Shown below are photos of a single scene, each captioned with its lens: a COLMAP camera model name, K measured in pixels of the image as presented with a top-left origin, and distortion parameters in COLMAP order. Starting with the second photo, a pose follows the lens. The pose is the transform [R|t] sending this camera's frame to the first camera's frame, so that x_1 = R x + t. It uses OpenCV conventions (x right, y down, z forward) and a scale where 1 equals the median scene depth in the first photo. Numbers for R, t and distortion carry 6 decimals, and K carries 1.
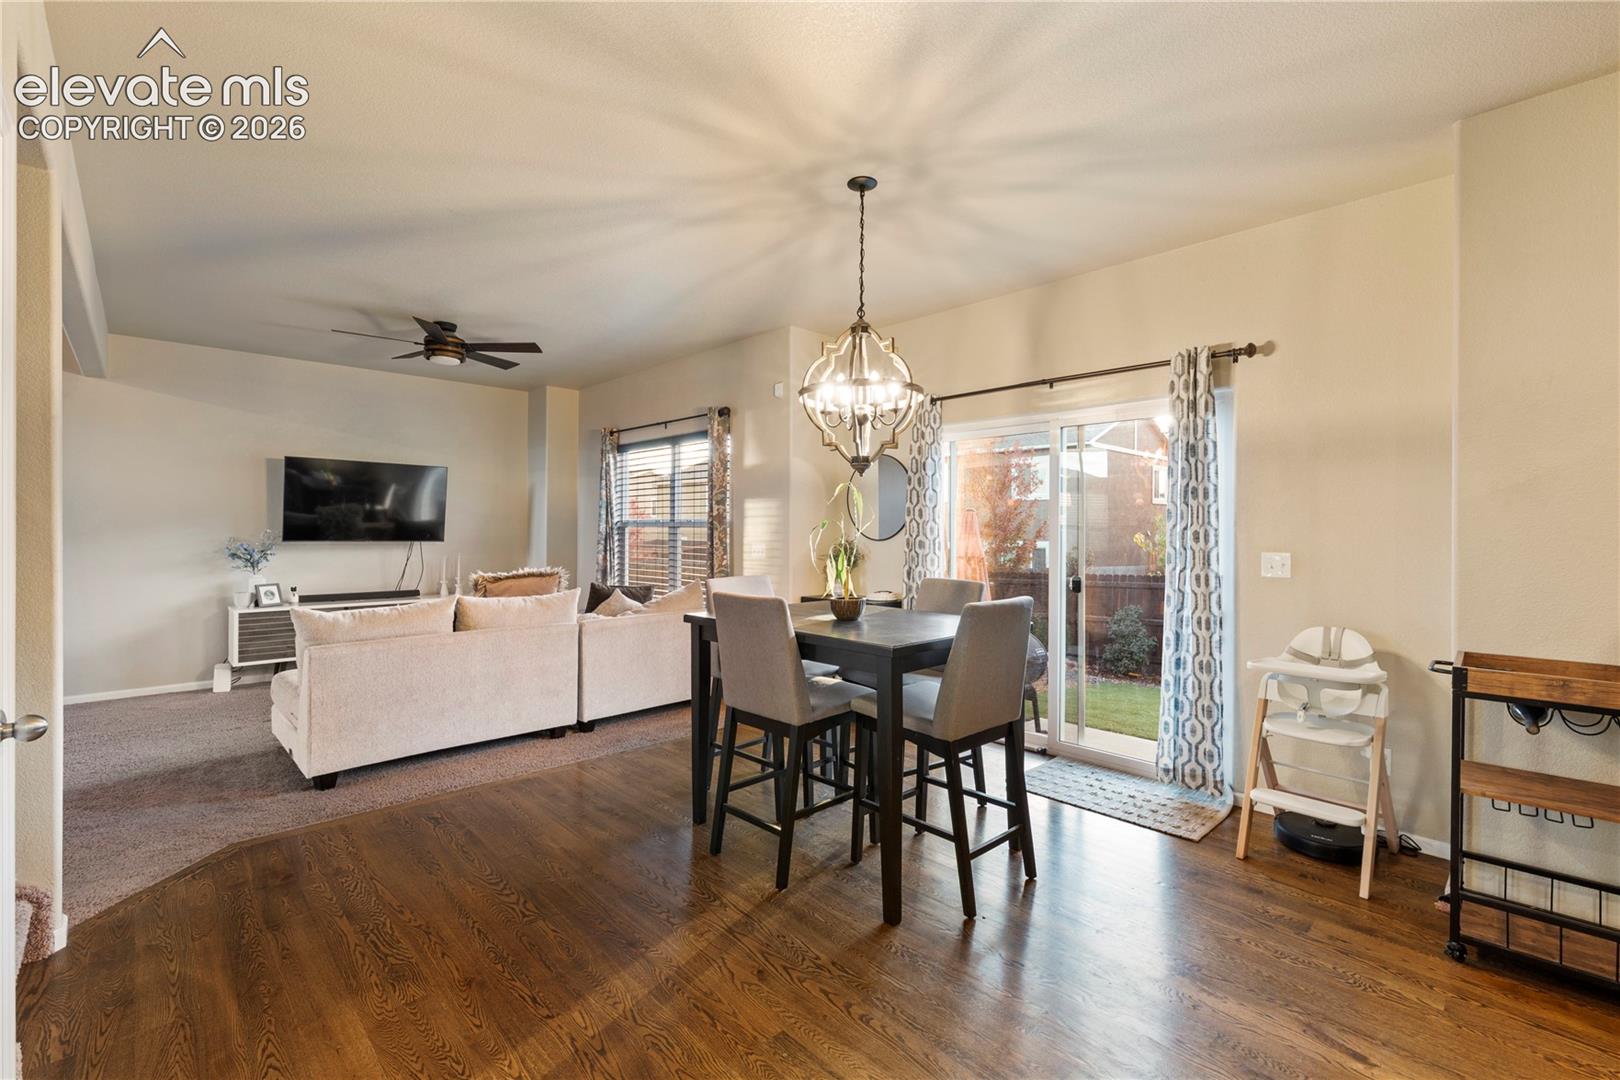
lens RADIAL K [[708.2, 0, 813.0], [0, 708.2, 532.3], [0, 0, 1]] dist [0.002679, 0.000446]
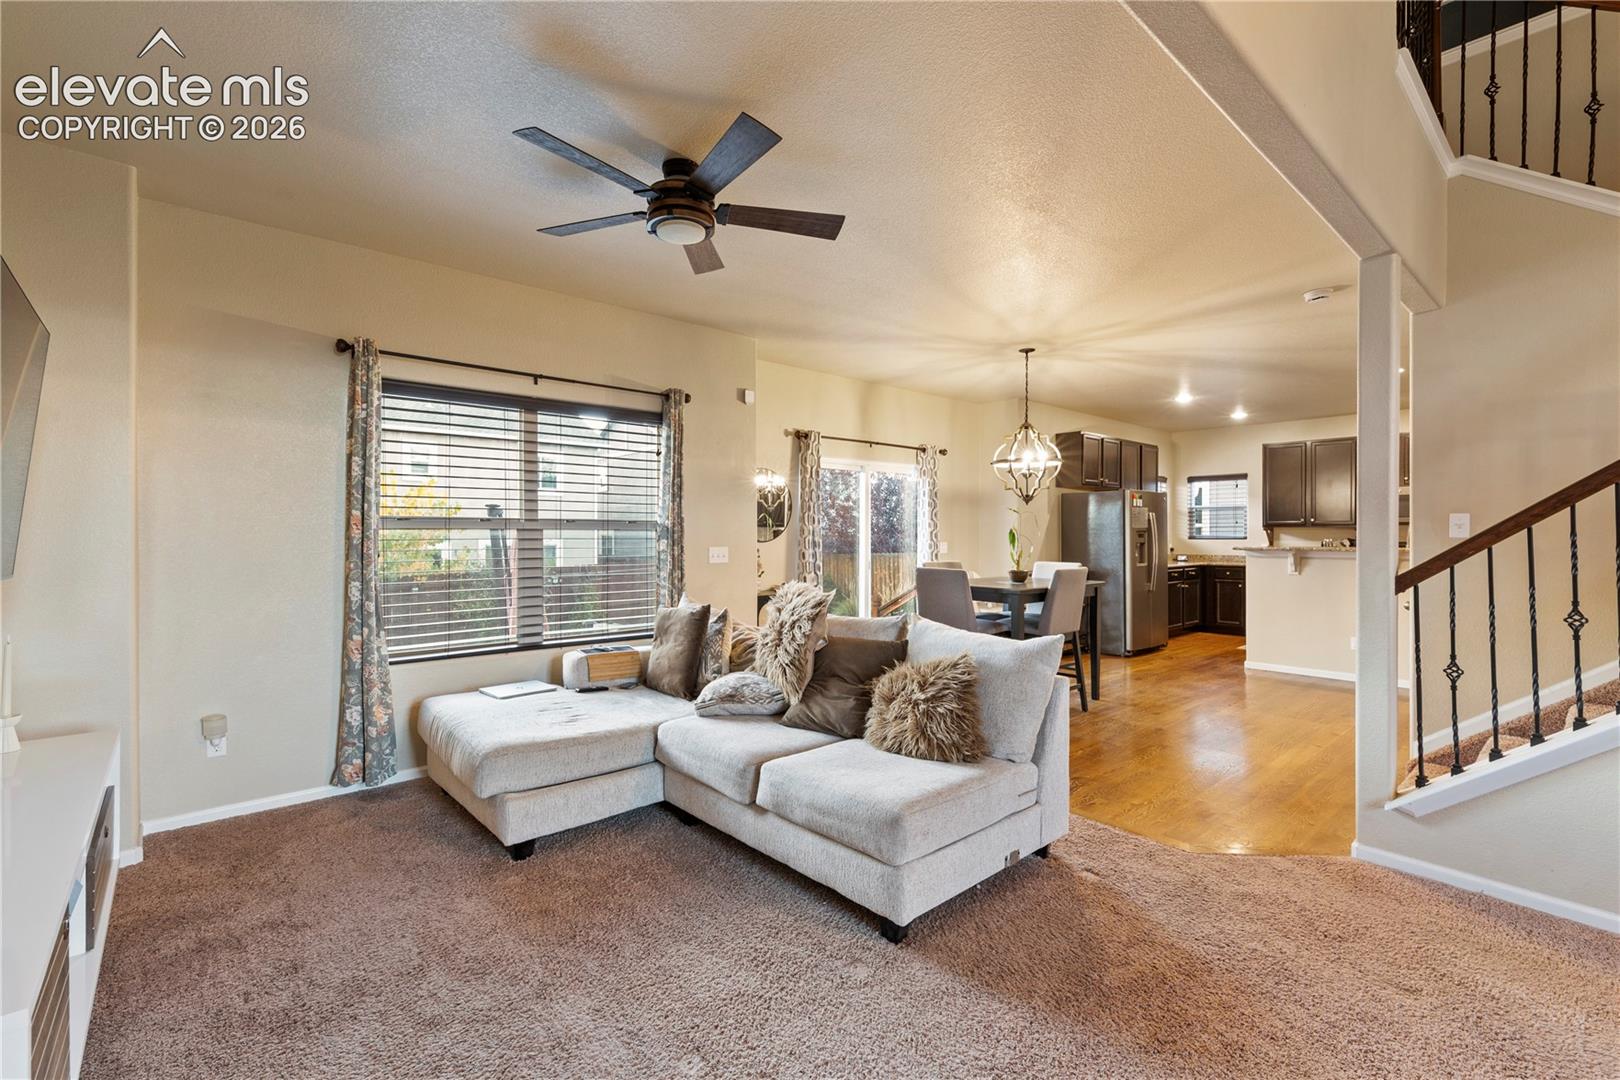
lens RADIAL K [[708.2, 0, 813.0], [0, 708.2, 532.3], [0, 0, 1]] dist [0.002679, 0.000446]
pose [[0.036742, 0.000401, 0.999325, -1.516841], [0.009657, 0.999953, -0.000756, -0.003049], [-0.999278, 0.009678, 0.036736, 1.229123]]
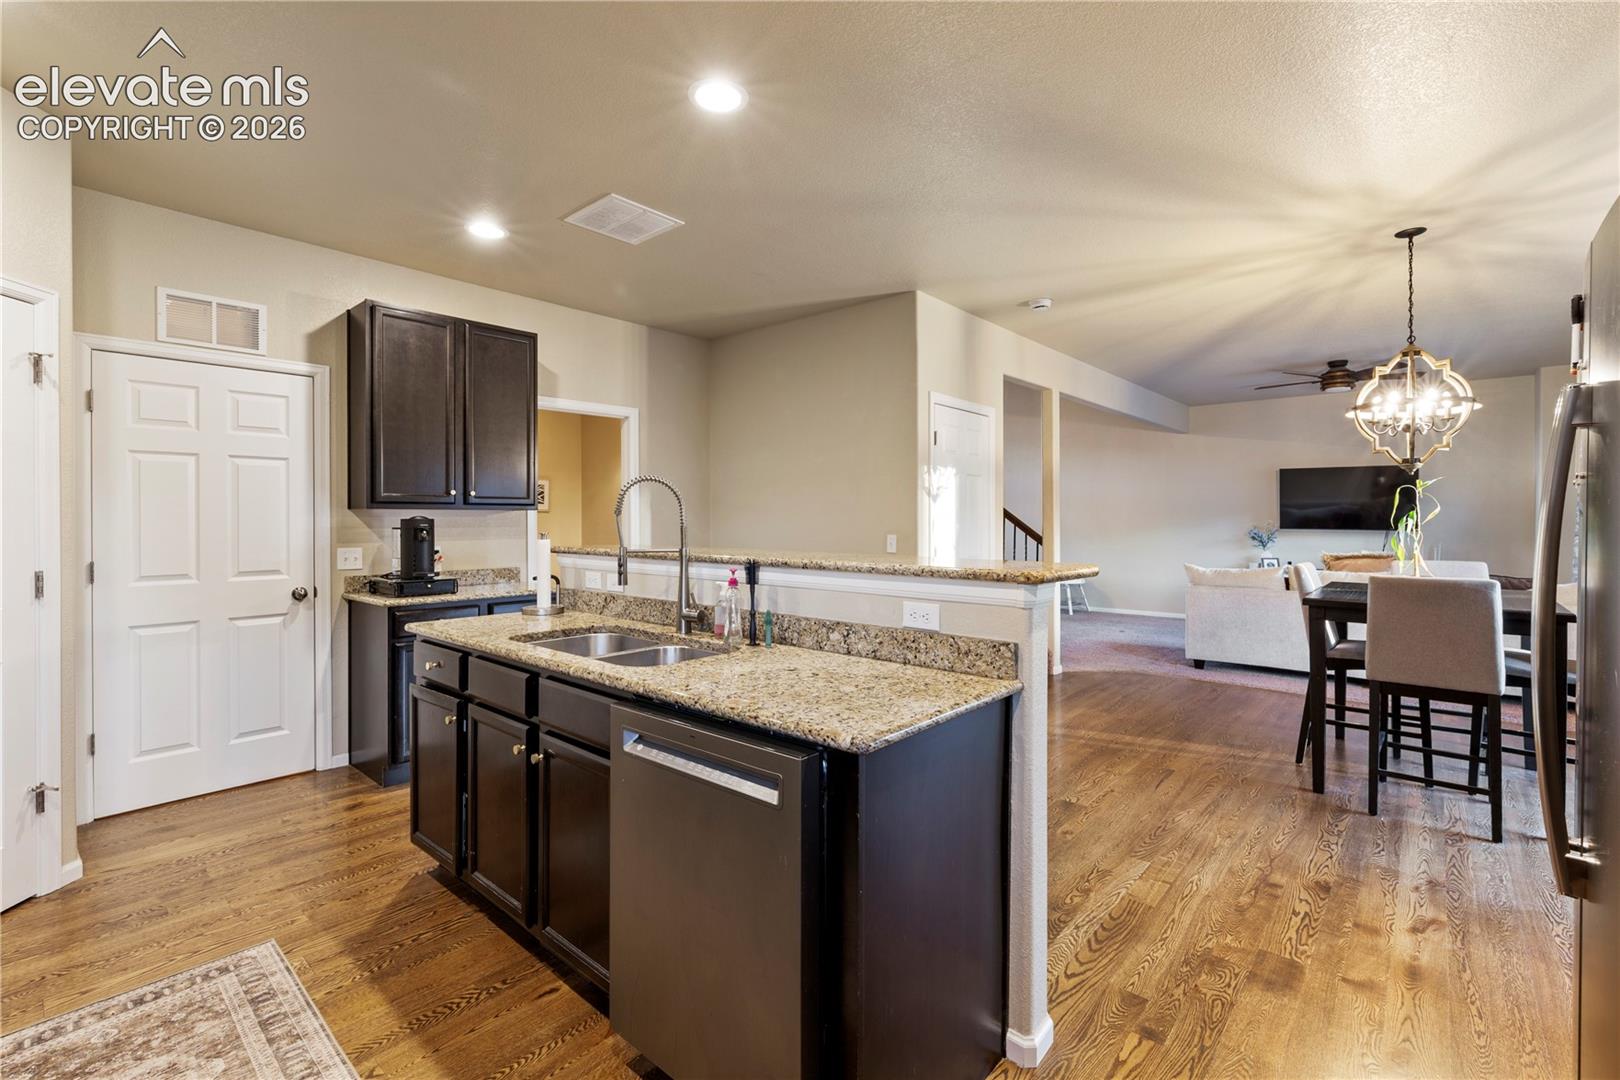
lens RADIAL K [[705.8, 0, 810.5], [0, 705.8, 521.4], [0, 0, 1]] dist [0.002696, 0.000093]
pose [[0.080572, -0.001086, -0.996748, 0.963862], [-0.003849, 0.999992, -0.001400, 0.005635], [0.996741, 0.003950, 0.080567, -0.094404]]
